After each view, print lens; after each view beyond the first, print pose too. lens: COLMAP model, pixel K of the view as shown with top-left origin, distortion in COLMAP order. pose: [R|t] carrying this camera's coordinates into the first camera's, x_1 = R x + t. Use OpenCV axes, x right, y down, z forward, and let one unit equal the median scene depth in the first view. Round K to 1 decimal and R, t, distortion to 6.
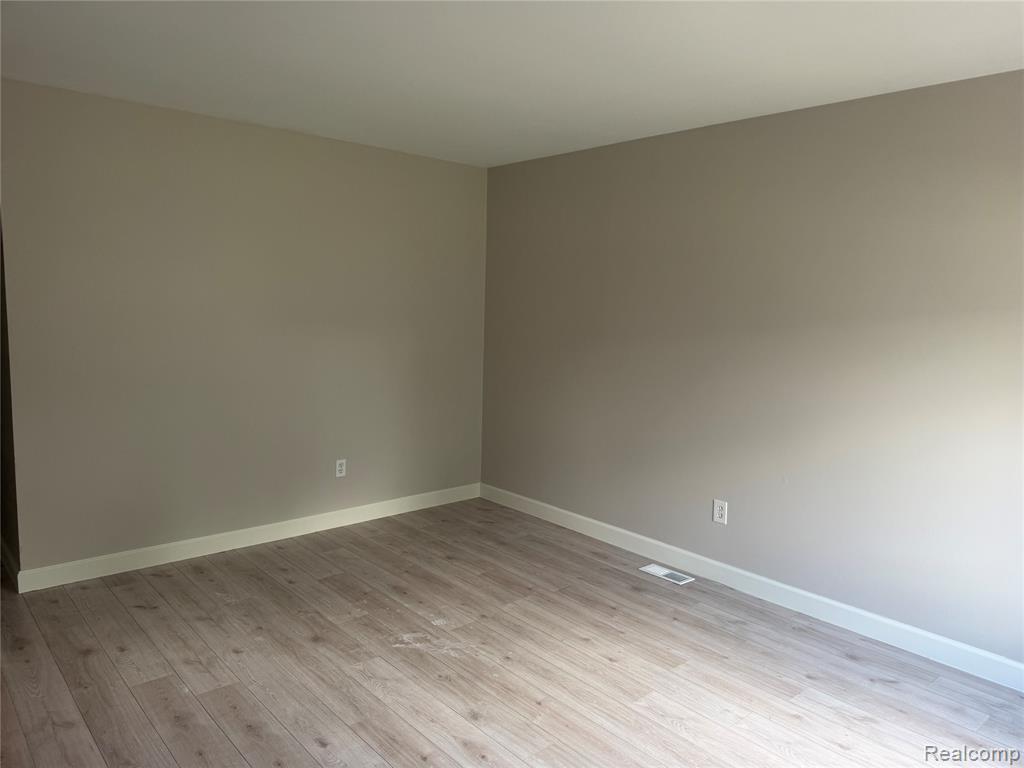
lens RADIAL K [[716.6, 0, 518.3], [0, 716.6, 386.8], [0, 0, 1]] dist [0.004361, -0.024455]
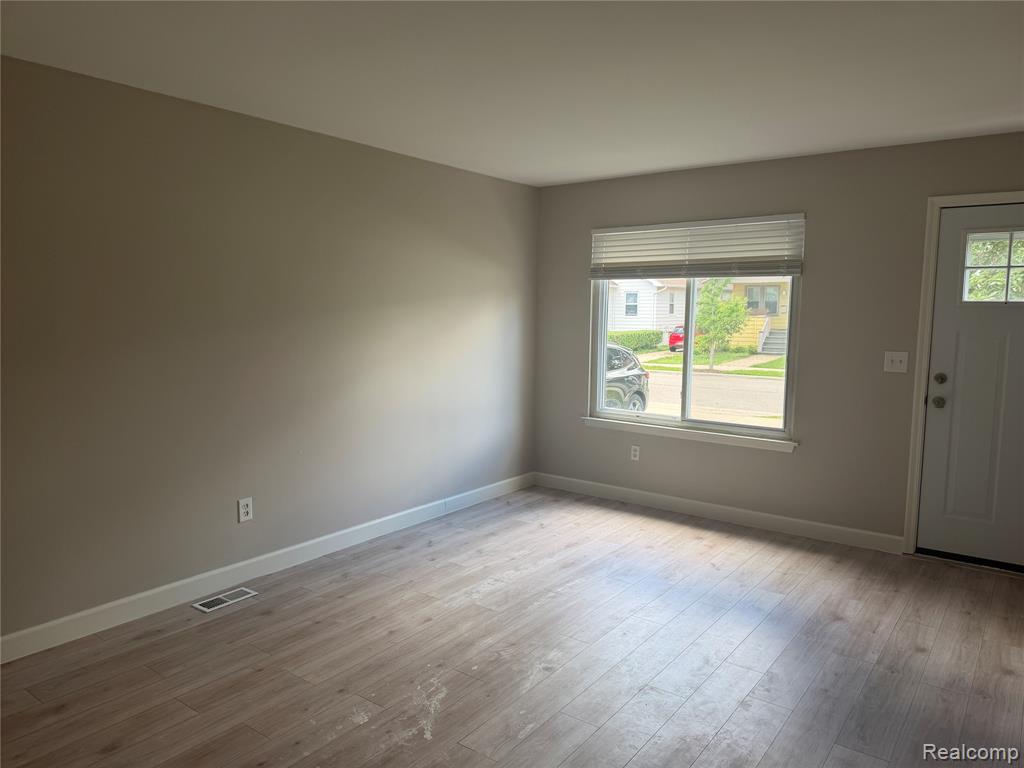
lens RADIAL K [[716.6, 0, 518.3], [0, 716.6, 386.8], [0, 0, 1]] dist [0.004361, -0.024455]
pose [[-0.201588, -0.147465, 0.968306, -0.826467], [0.110779, 0.978825, 0.172130, -0.136246], [-0.973186, 0.141968, -0.180983, 0.902430]]
